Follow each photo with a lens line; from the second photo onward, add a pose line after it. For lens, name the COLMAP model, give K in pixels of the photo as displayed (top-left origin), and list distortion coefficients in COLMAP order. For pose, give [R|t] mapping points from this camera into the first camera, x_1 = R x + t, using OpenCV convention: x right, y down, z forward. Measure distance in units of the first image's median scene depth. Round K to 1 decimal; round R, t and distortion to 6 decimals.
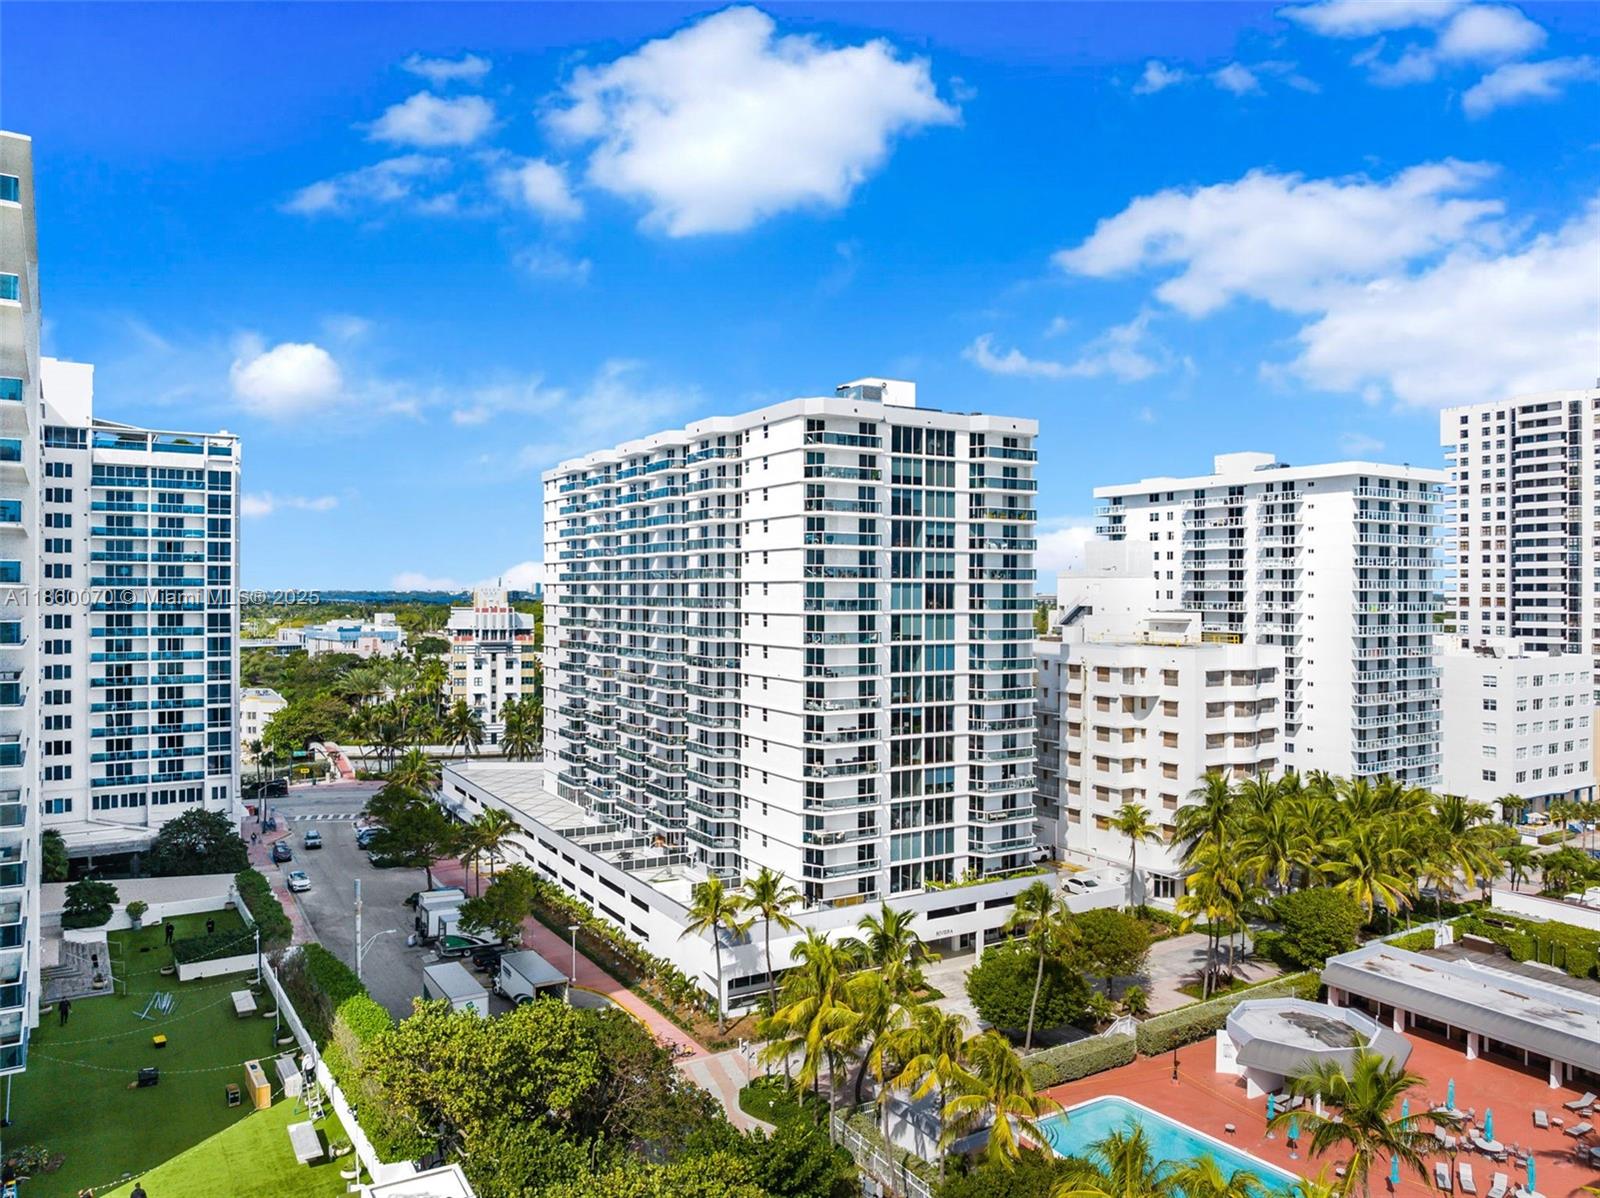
lens RADIAL K [[1099.8, 0, 808.6], [0, 1099.8, 595.9], [0, 0, 1]] dist [0.014083, -0.067157]
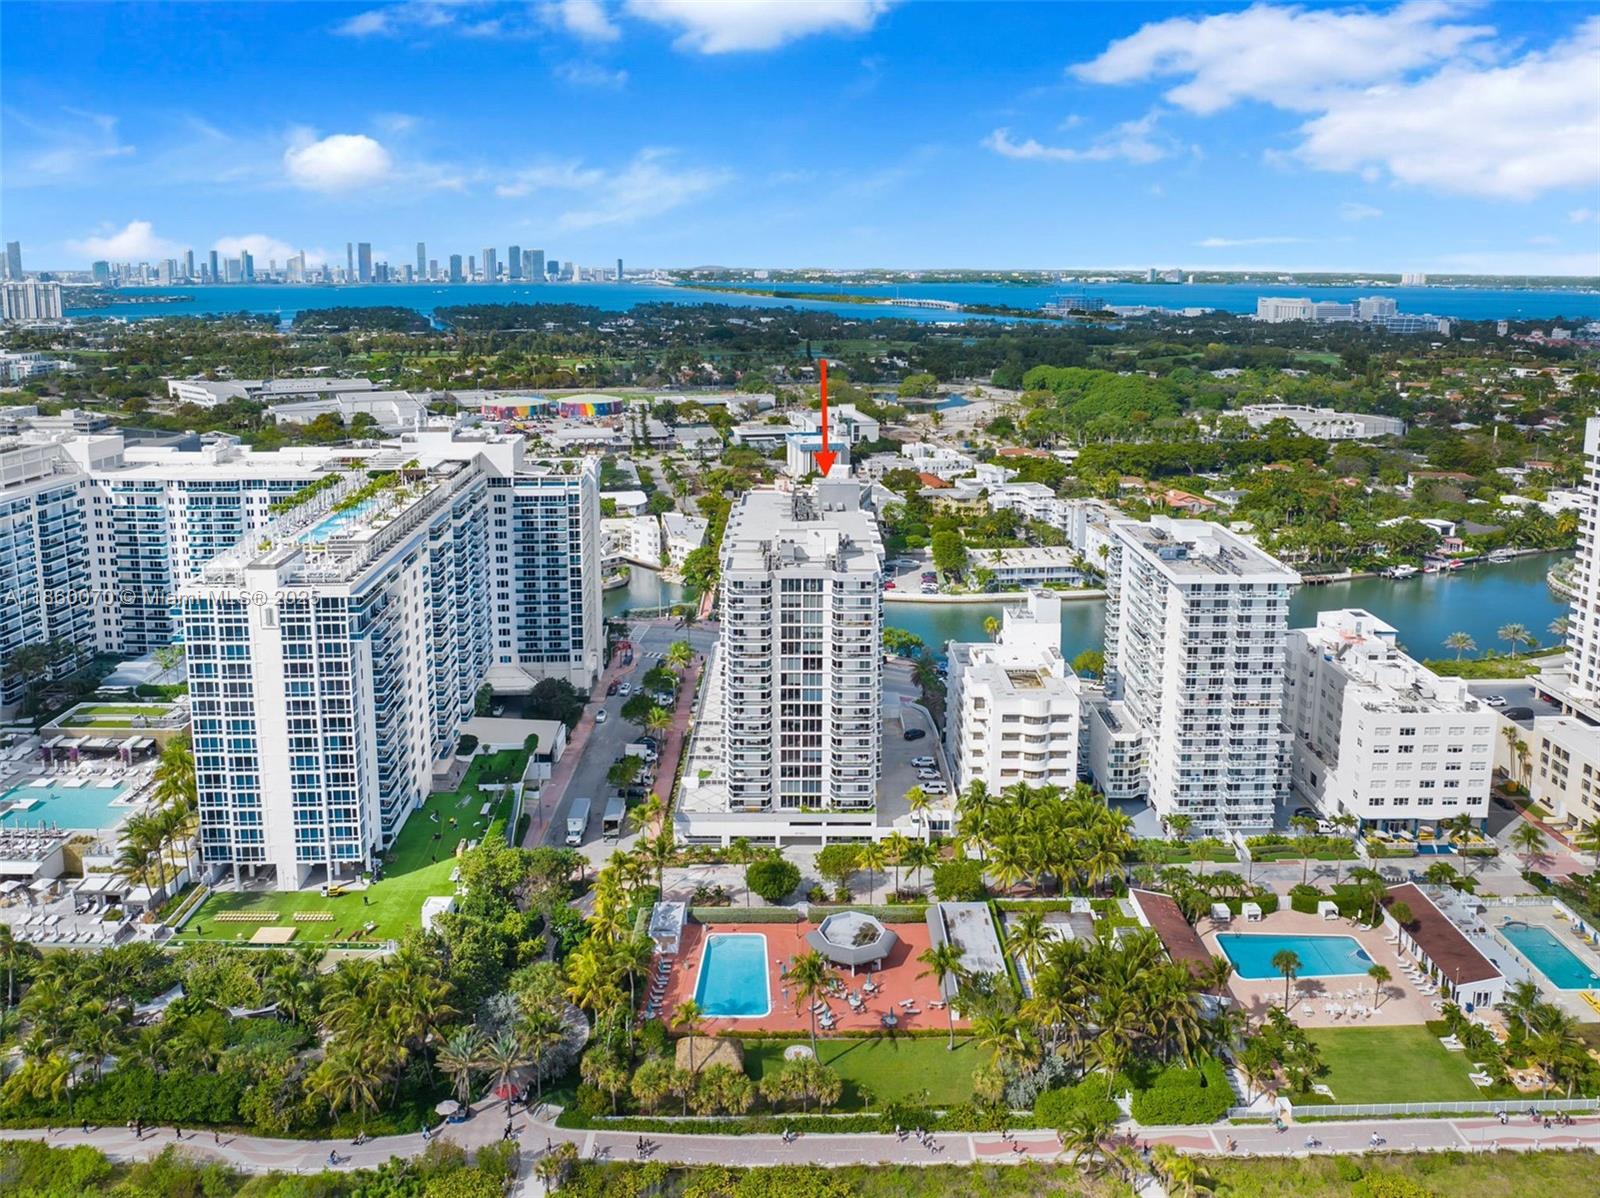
lens RADIAL K [[1171.4, 0, 802.0], [0, 1171.4, 439.2], [0, 0, 1]] dist [-0.034320, -0.001864]
pose [[0.861570, 0.075234, -0.502034, 1.069037], [-0.005305, 0.990237, 0.139291, -0.652998], [0.507612, -0.117346, 0.853557, -0.668551]]
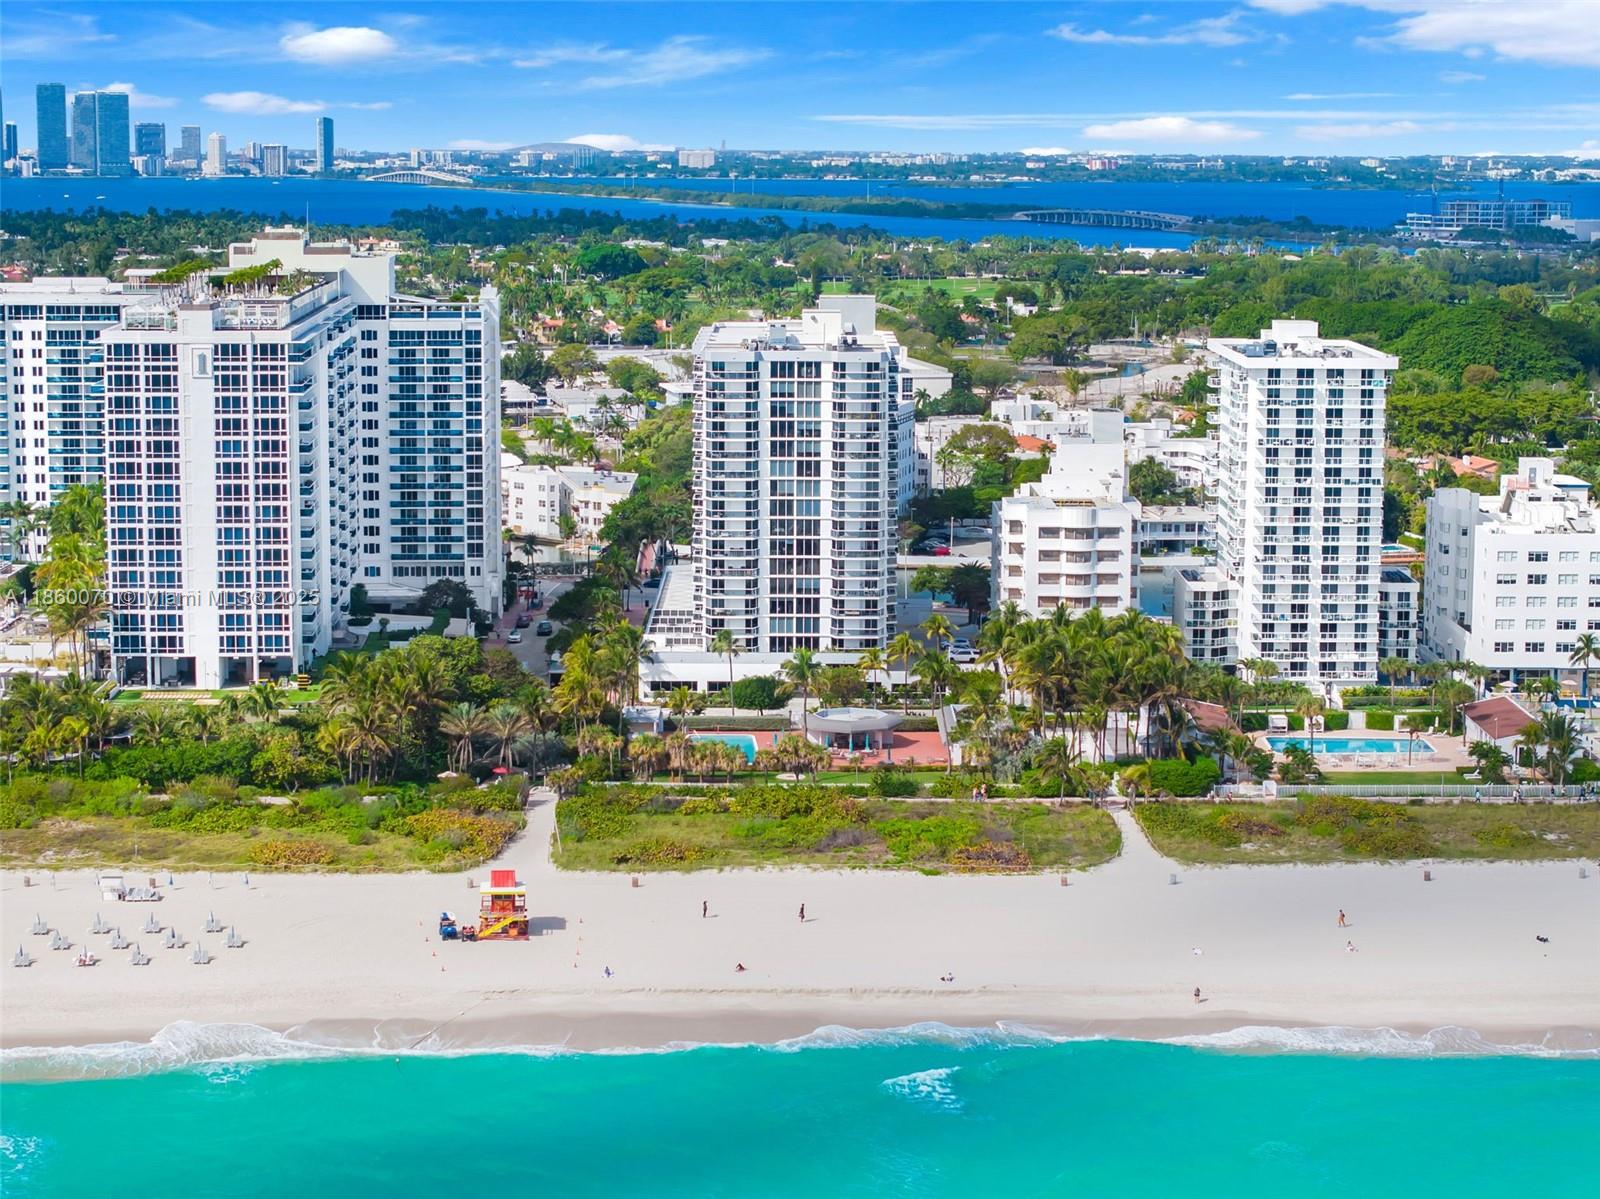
lens RADIAL K [[3146.5, 0, 800.0], [0, 3146.5, 599.5], [0, 0, 1]] dist [-0.157275, 1.467488]
pose [[0.860884, 0.073854, -0.503413, 2.323237], [-0.004937, 0.990575, 0.136880, -0.418195], [0.508777, -0.115353, 0.853135, -2.771277]]
